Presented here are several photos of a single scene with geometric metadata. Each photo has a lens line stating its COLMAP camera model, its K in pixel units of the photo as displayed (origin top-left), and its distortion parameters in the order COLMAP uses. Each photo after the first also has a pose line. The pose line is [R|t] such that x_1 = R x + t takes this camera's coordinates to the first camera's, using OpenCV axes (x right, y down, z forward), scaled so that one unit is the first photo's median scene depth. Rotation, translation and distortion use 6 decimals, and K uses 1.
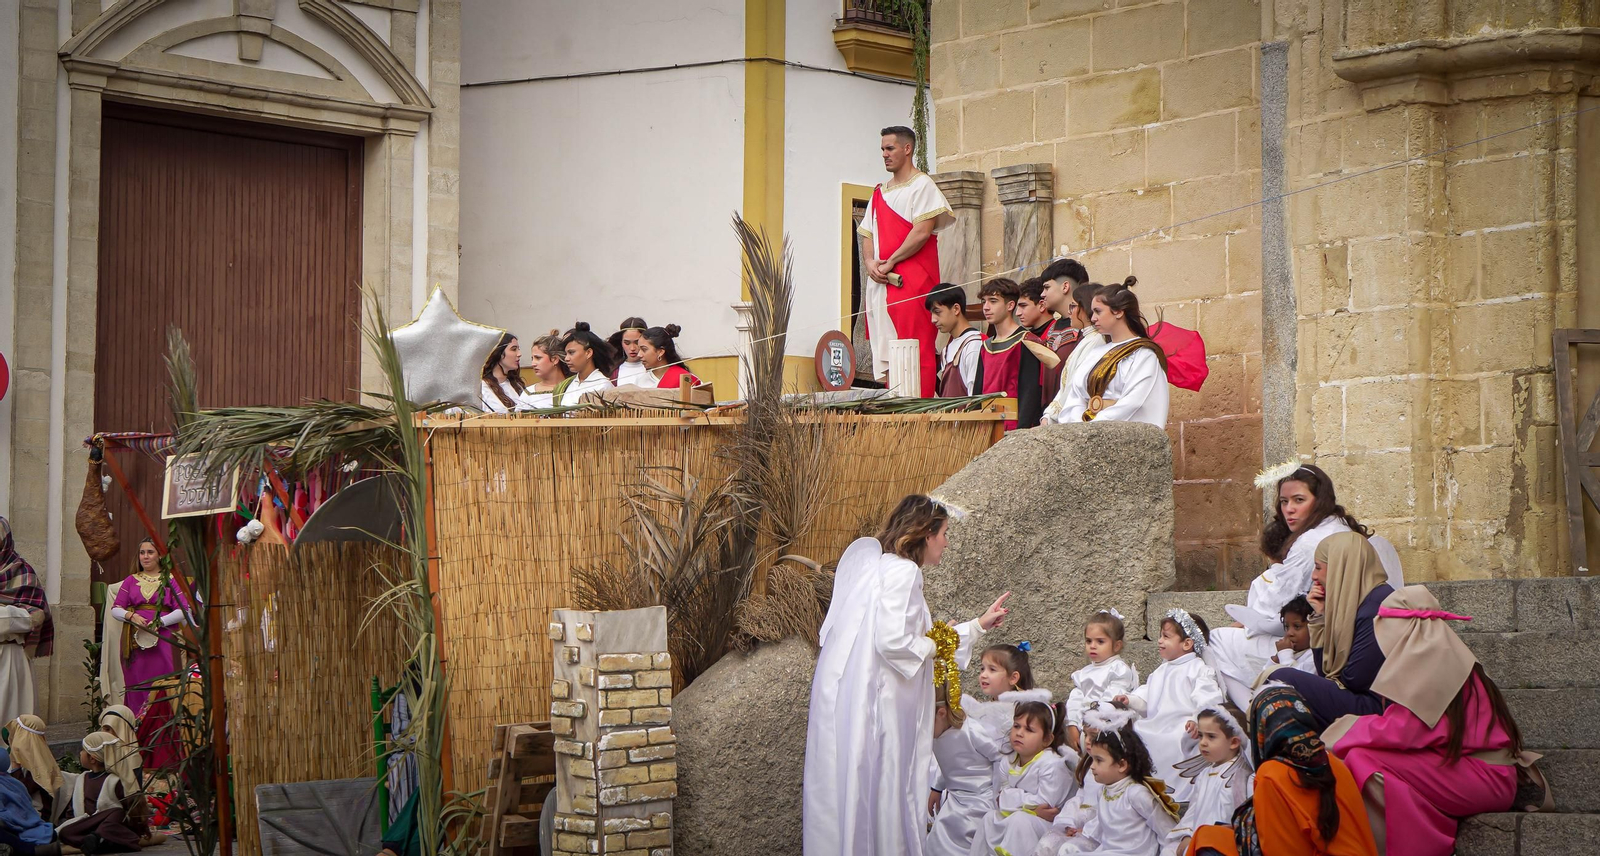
lens RADIAL K [[4494.0, 0, 800.3], [0, 4494.0, 432.9], [0, 0, 1]] dist [0.284534, 0.000000]
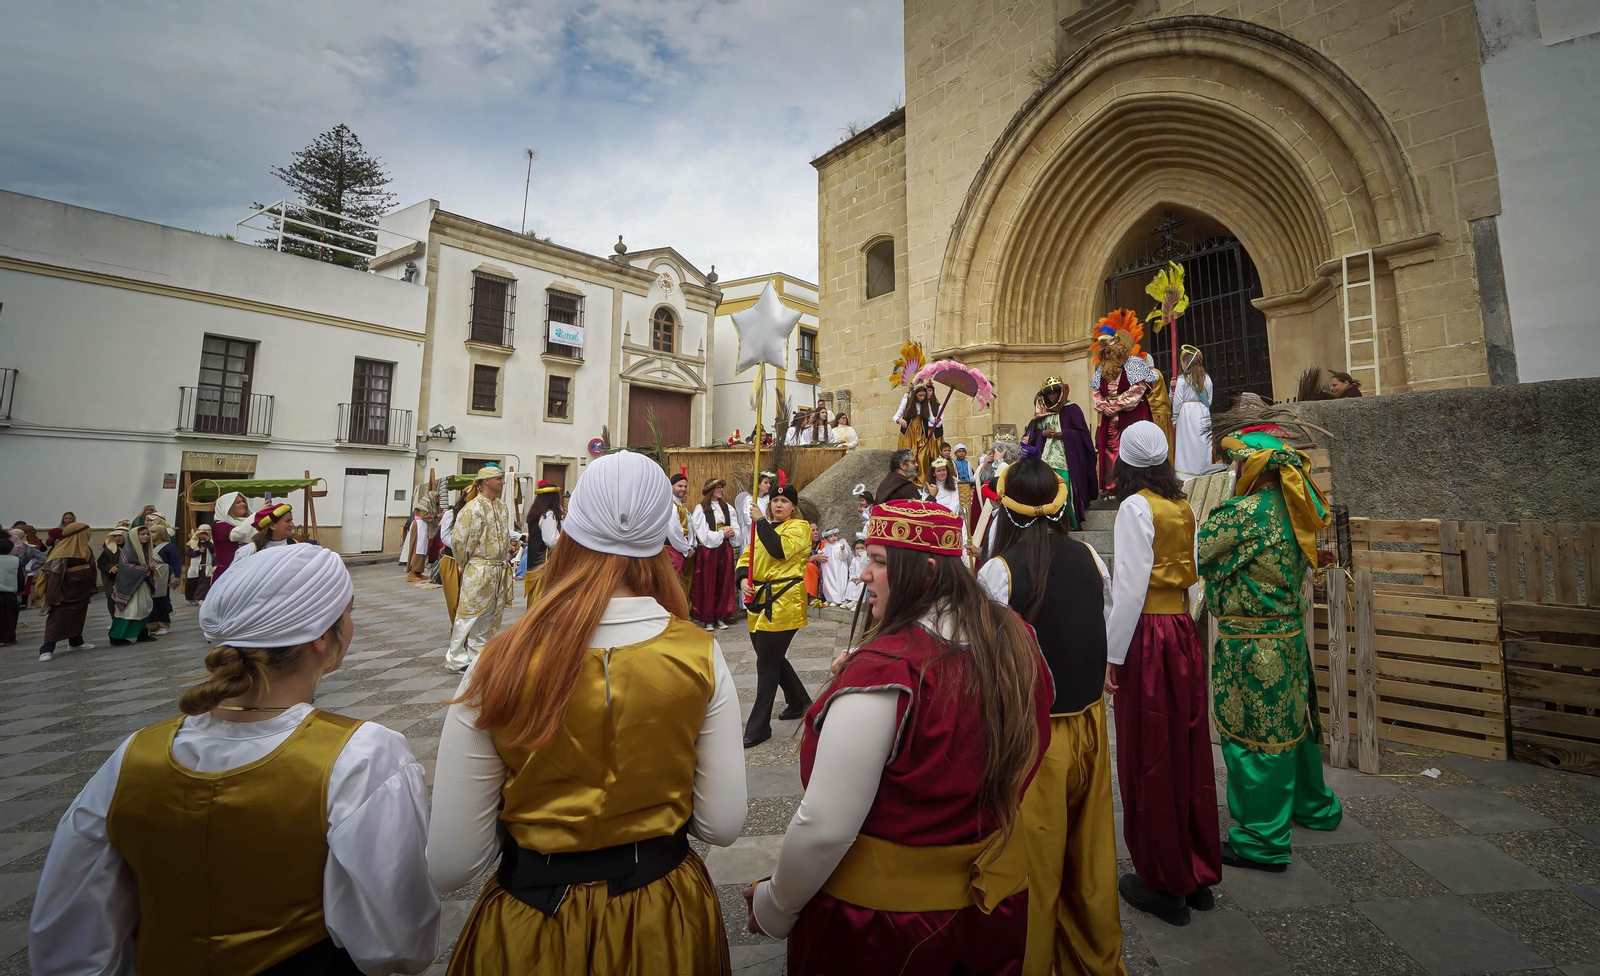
lens RADIAL K [[766.6, 0, 892.7], [0, 766.6, 401.1], [0, 0, 1]] dist [-0.013984, 0.000193]
pose [[0.990881, -0.001348, 0.134736, 0.000697], [0.011828, 0.996960, -0.077011, 0.003374], [-0.134223, 0.077903, 0.987884, 0.227038]]
